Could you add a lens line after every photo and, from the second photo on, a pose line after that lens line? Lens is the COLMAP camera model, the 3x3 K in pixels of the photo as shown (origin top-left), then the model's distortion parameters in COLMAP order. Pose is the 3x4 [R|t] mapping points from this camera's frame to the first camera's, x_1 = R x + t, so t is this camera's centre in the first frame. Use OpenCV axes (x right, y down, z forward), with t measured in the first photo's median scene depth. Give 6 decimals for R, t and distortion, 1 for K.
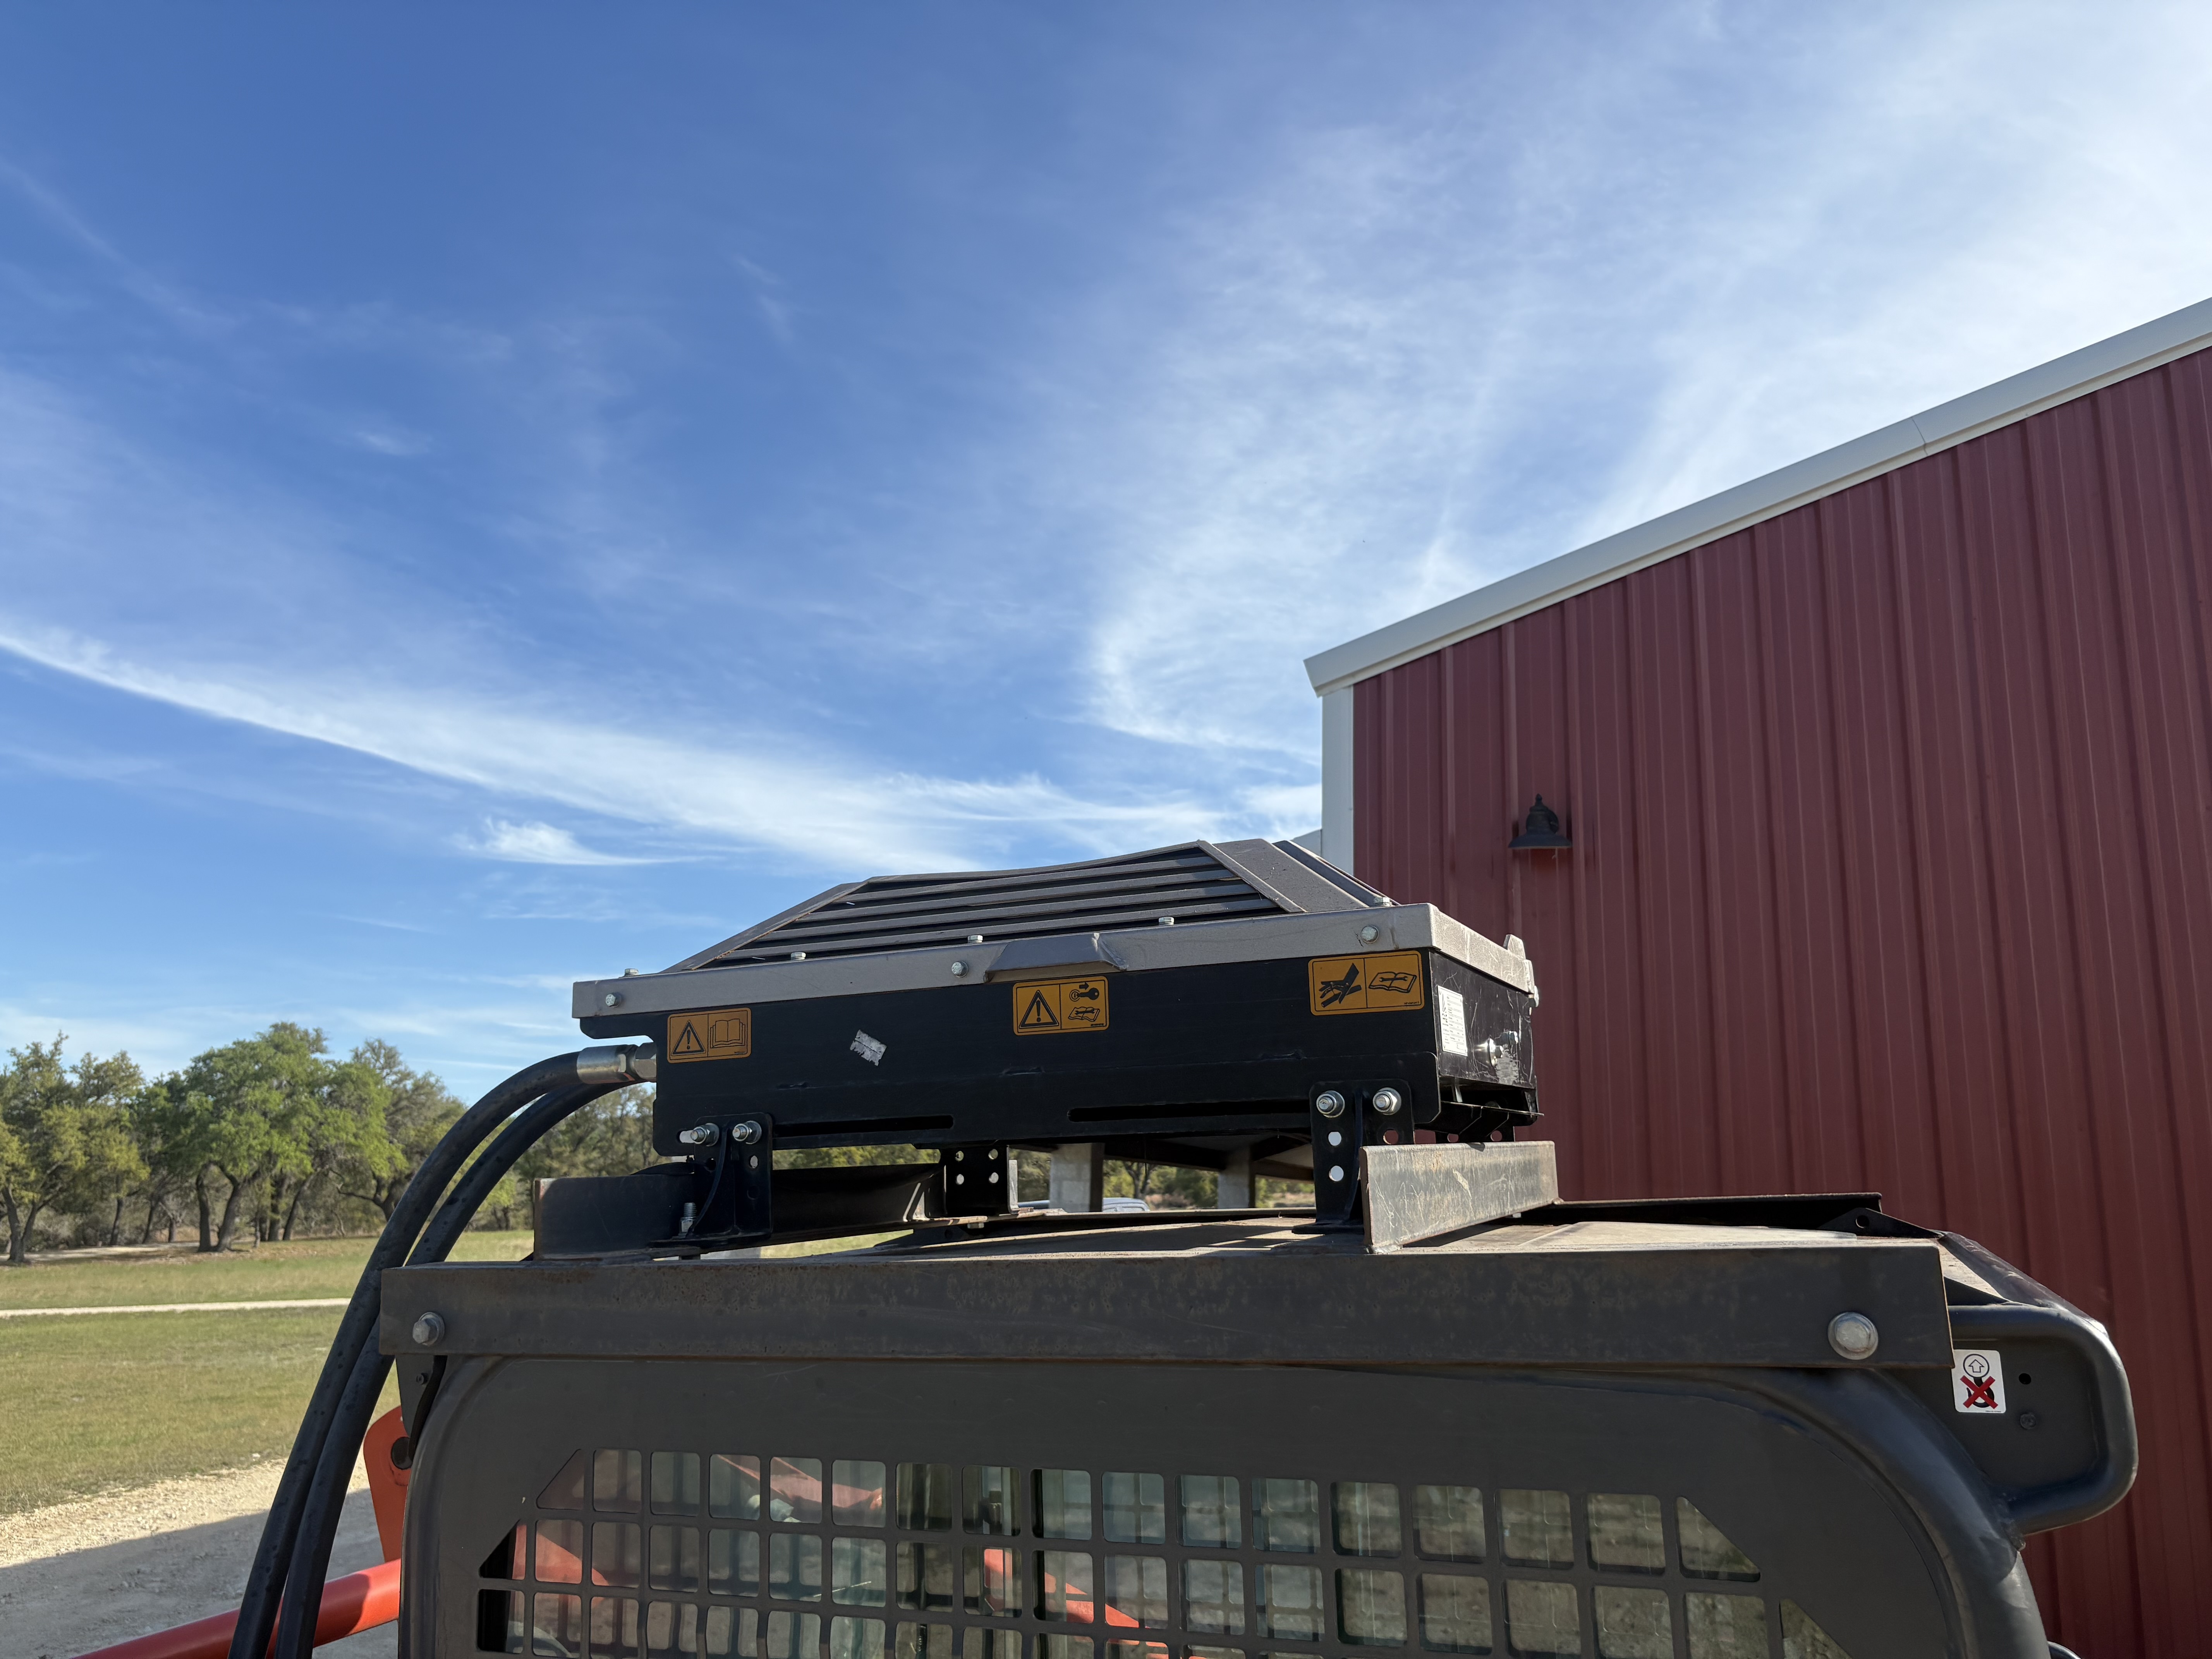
lens RADIAL K [[1678.6, 0, 1106.8], [0, 1678.6, 827.6], [0, 0, 1]] dist [0.013033, -0.000585]
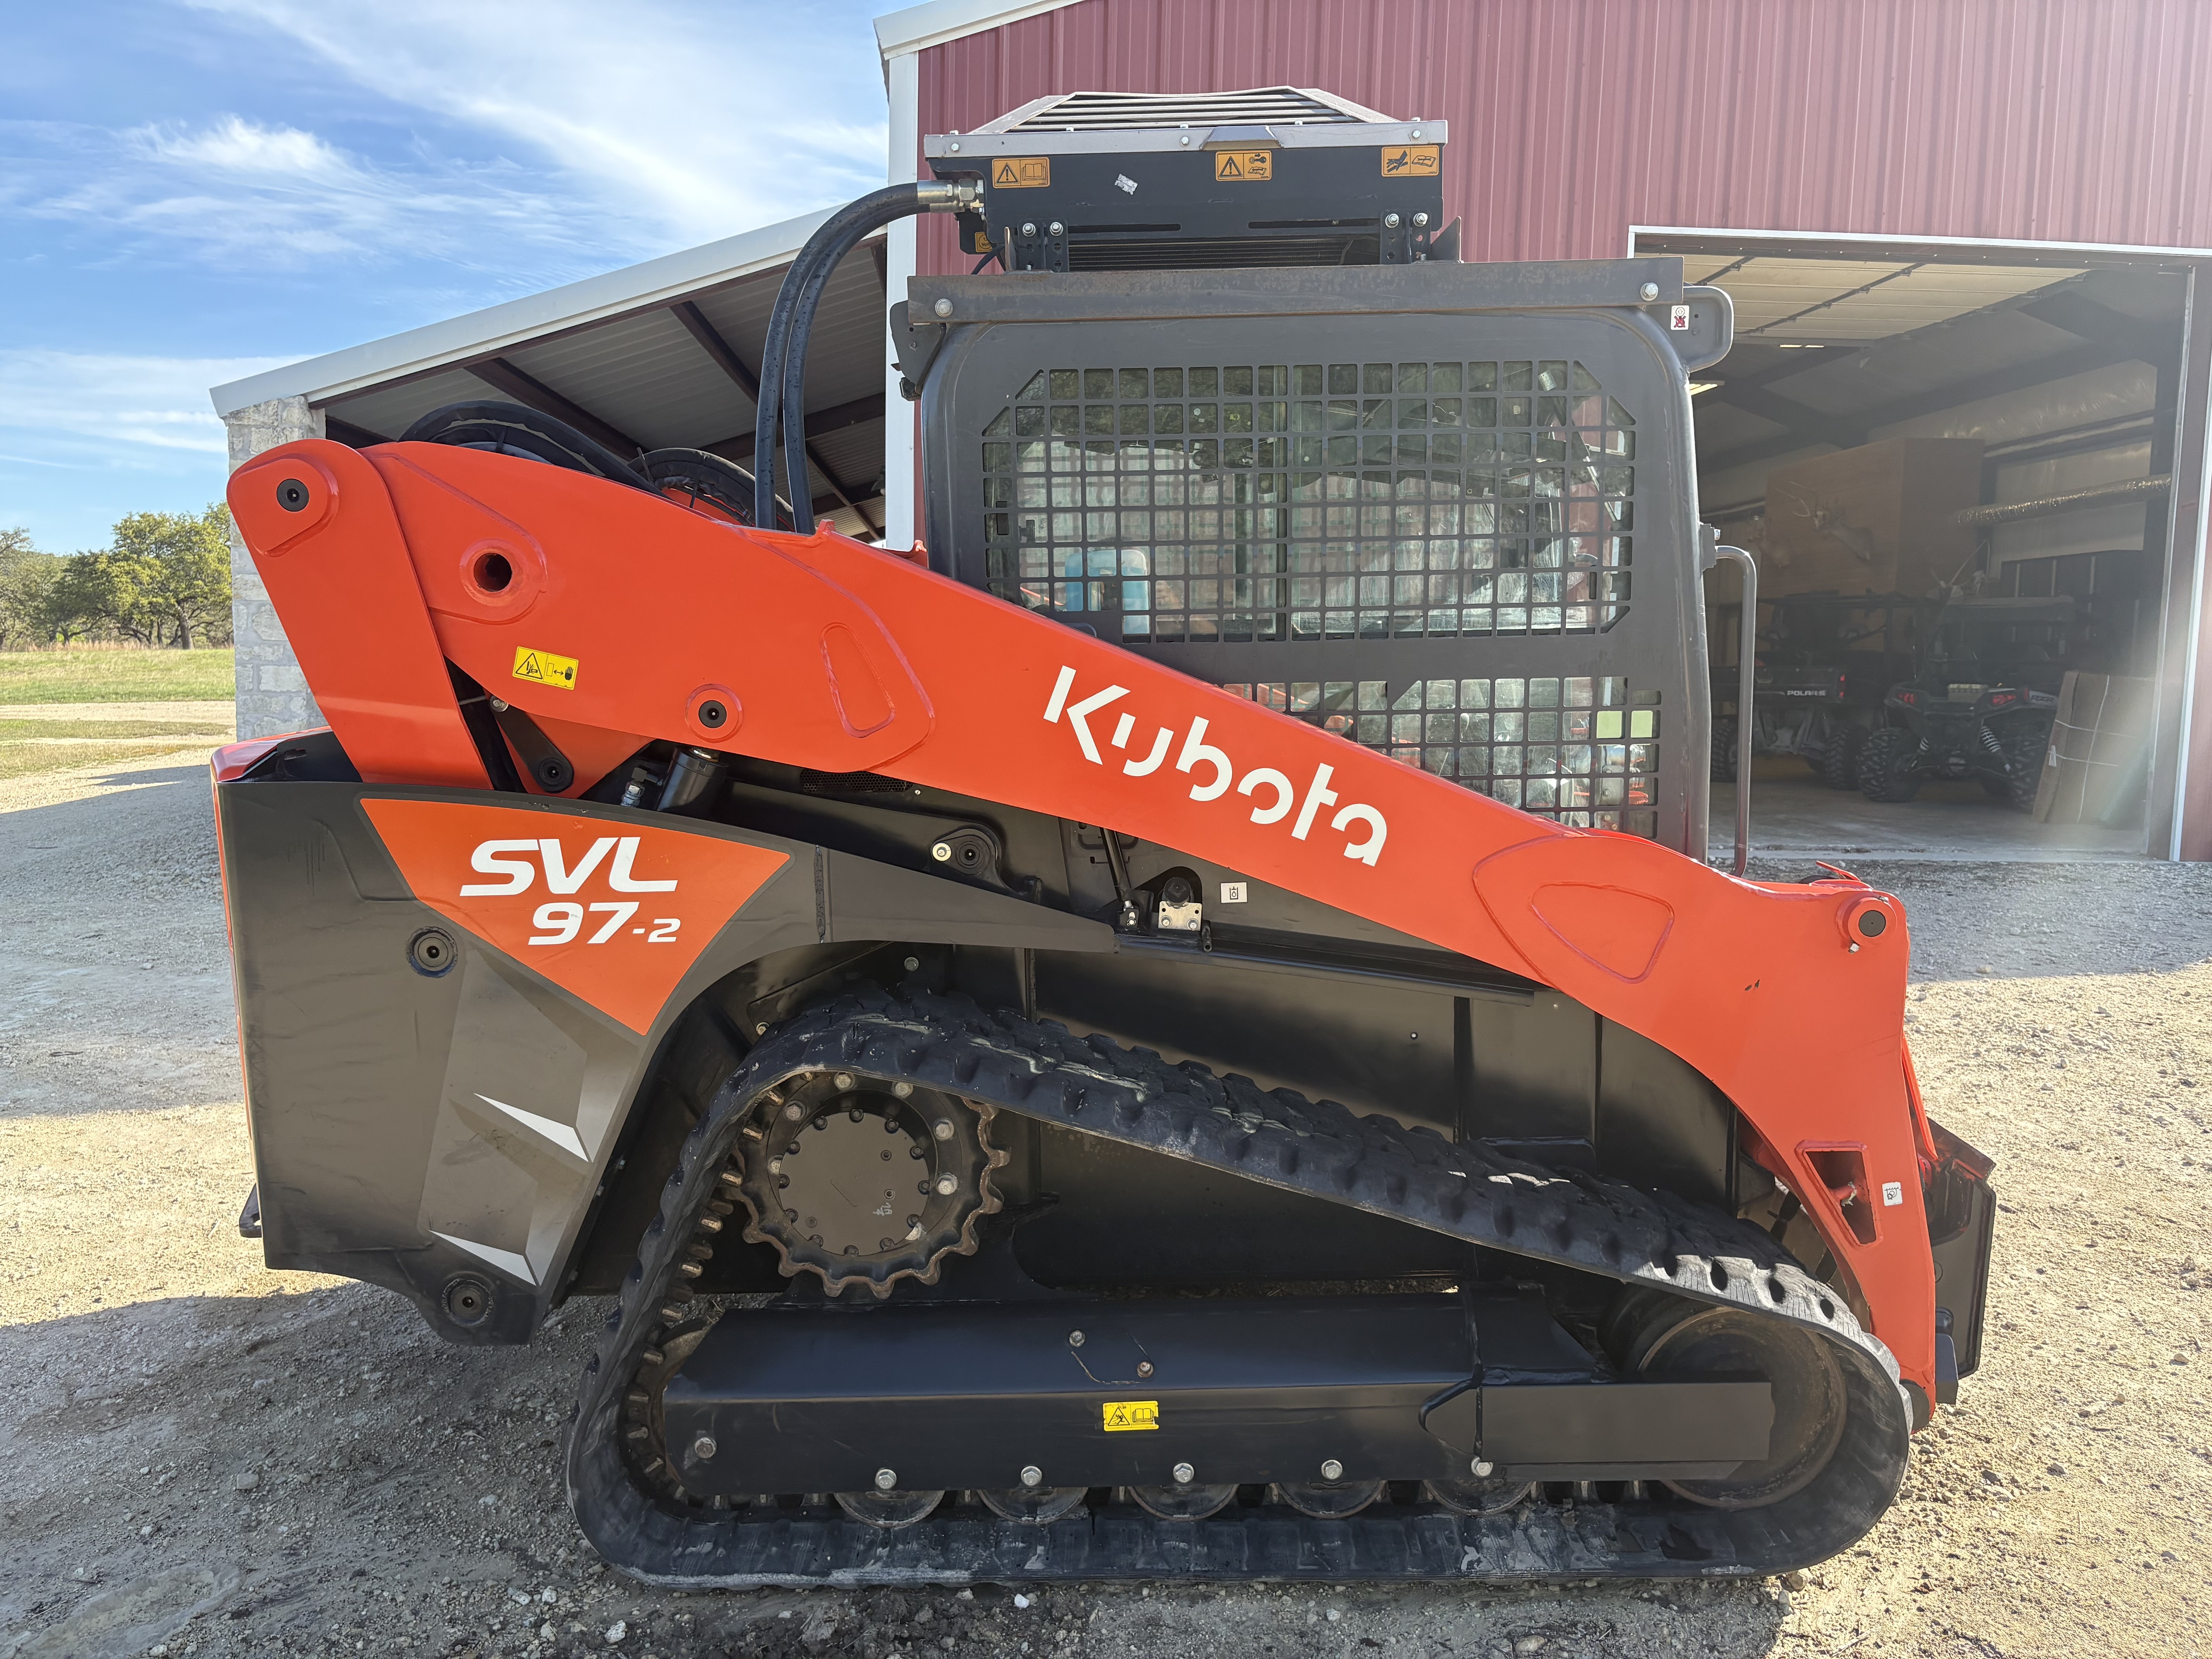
lens RADIAL K [[1678.6, 0, 1107.3], [0, 1678.6, 831.0], [0, 0, 1]] dist [0.013033, -0.000585]
pose [[0.928341, -0.037631, 0.369820, -0.945551], [-0.085473, 0.946598, 0.310879, 0.252671], [-0.361769, -0.320212, 0.875550, -0.883425]]
